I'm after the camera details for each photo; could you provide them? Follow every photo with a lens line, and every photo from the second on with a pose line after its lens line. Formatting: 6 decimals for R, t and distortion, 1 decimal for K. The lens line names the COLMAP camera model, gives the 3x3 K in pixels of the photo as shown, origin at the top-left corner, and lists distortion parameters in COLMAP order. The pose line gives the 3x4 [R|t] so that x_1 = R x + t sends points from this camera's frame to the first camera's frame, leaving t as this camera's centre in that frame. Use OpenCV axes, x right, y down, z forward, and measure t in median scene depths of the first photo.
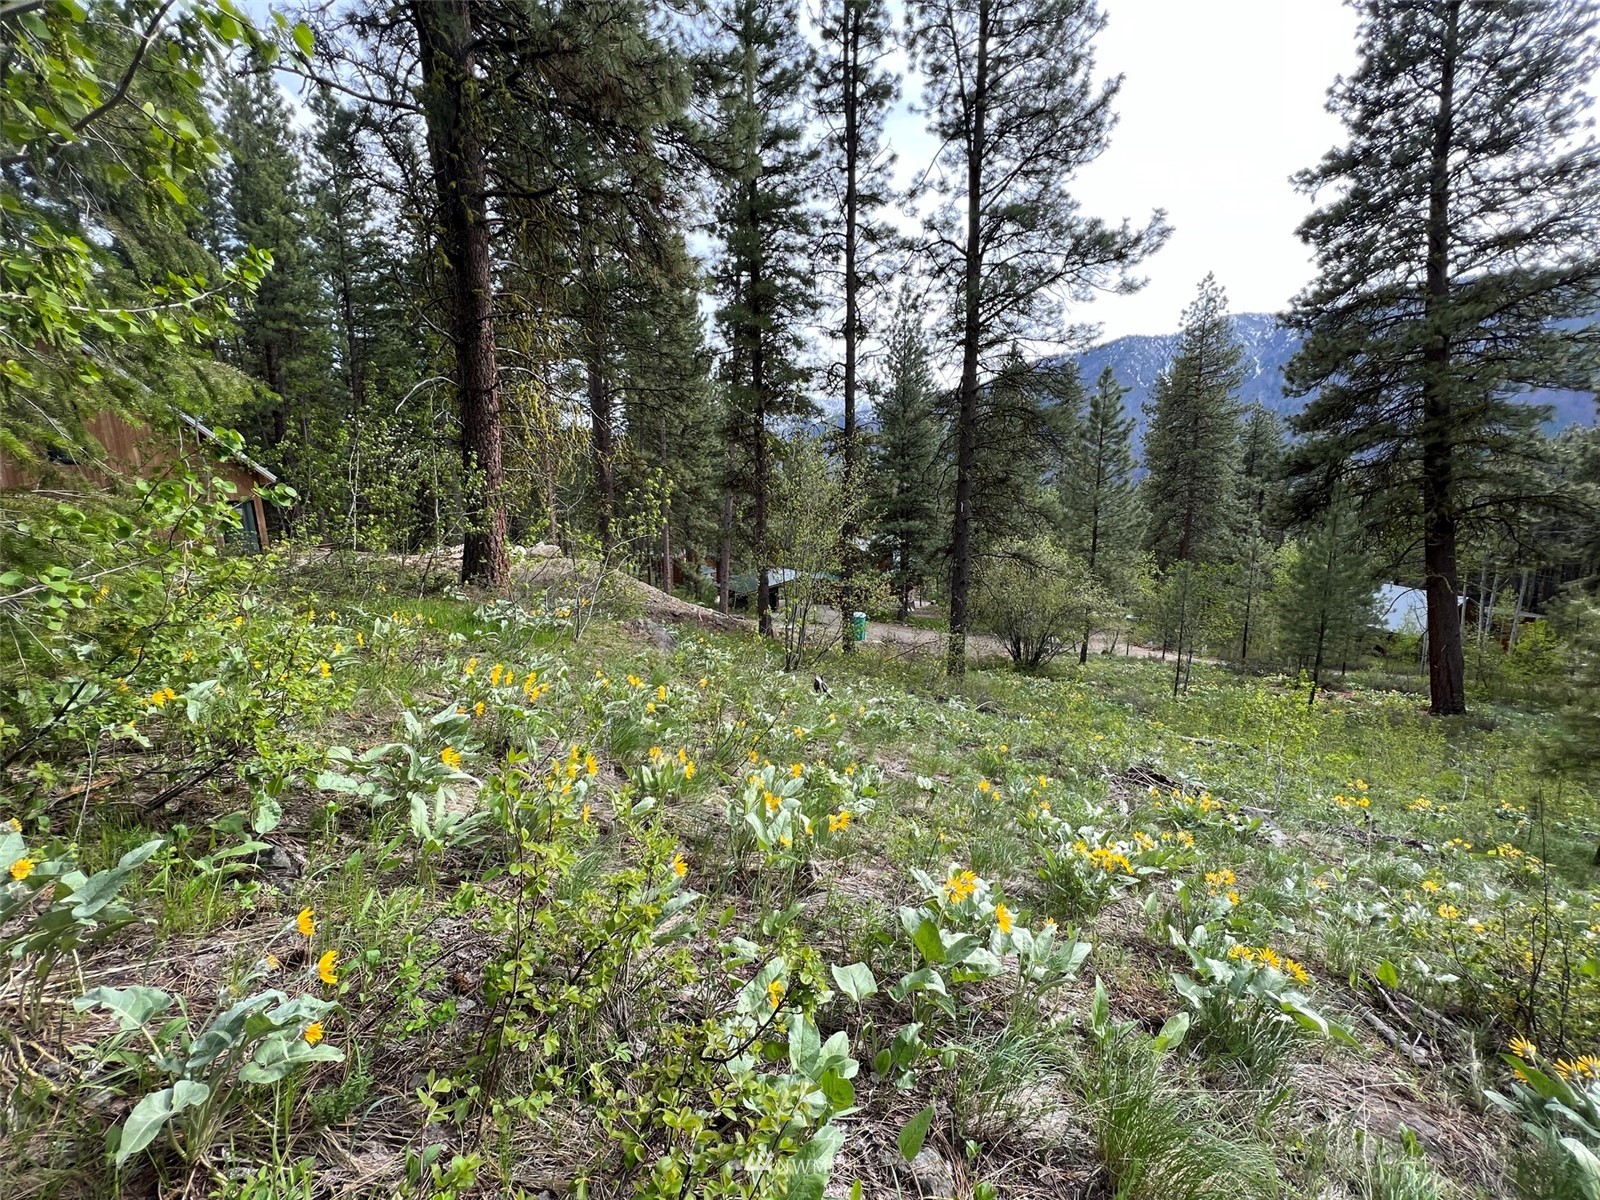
lens RADIAL K [[643.3, 0, 792.9], [0, 643.3, 606.0], [0, 0, 1]] dist [-0.007622, 0.001042]
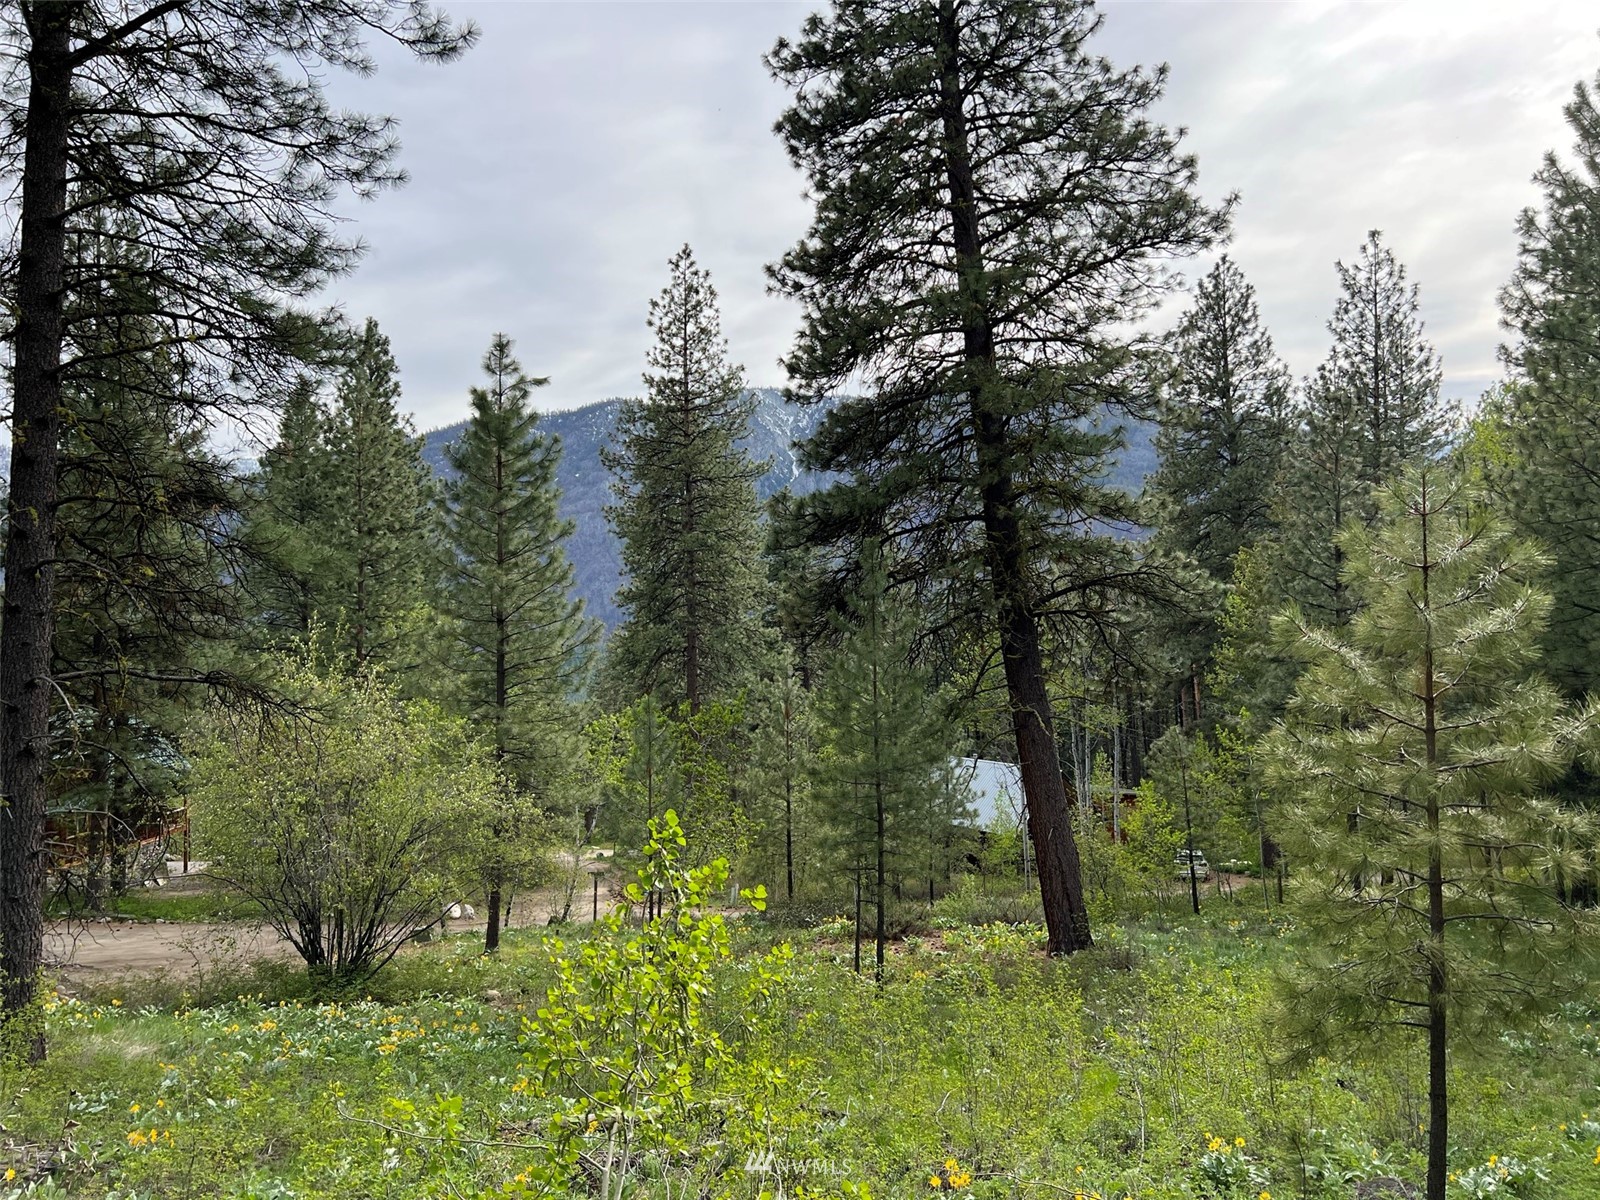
lens RADIAL K [[1211.8, 0, 812.8], [0, 1211.8, 598.2], [0, 0, 1]] dist [0.031142, -0.021098]
pose [[0.812815, 0.026288, 0.581929, 0.159211], [0.098318, 0.978458, -0.181528, 0.028911], [-0.574166, 0.204763, 0.792721, 0.167359]]
